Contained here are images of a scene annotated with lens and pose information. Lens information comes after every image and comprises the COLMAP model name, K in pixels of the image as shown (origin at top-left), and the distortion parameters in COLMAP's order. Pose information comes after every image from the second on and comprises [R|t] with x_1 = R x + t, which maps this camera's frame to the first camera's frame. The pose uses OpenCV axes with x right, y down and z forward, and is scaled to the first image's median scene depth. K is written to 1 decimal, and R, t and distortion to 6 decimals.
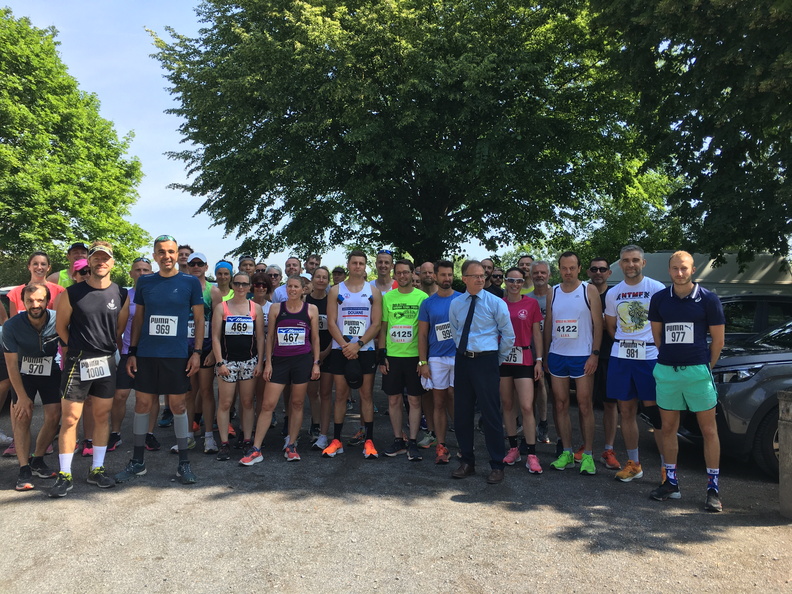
lens RADIAL K [[660.2, 0, 395.4], [0, 660.2, 298.8], [0, 0, 1]] dist [0.093735, -0.111422]
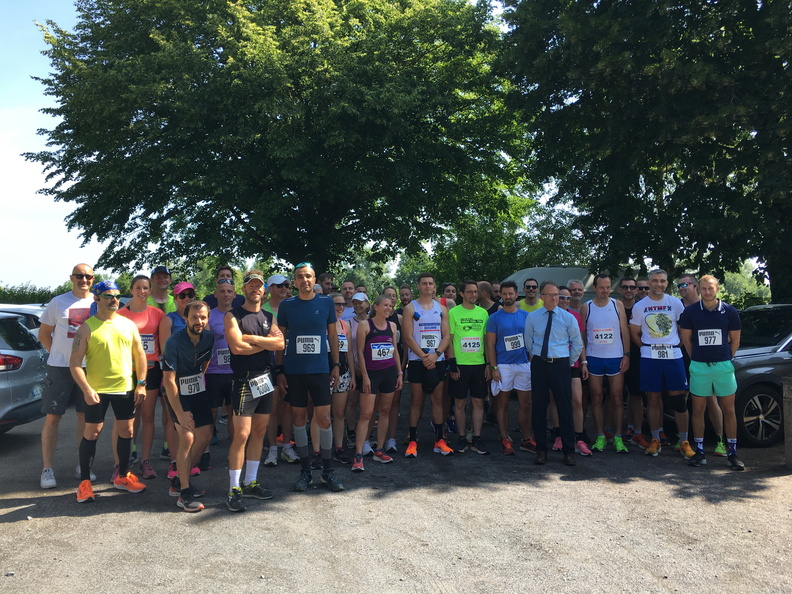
lens RADIAL K [[661.5, 0, 397.7], [0, 661.5, 301.4], [0, 0, 1]] dist [0.092444, -0.109090]
pose [[0.955346, -0.014766, 0.295119, -0.465324], [0.016854, 0.999848, -0.004533, -0.020217], [-0.295007, 0.009305, 0.955450, -0.067496]]
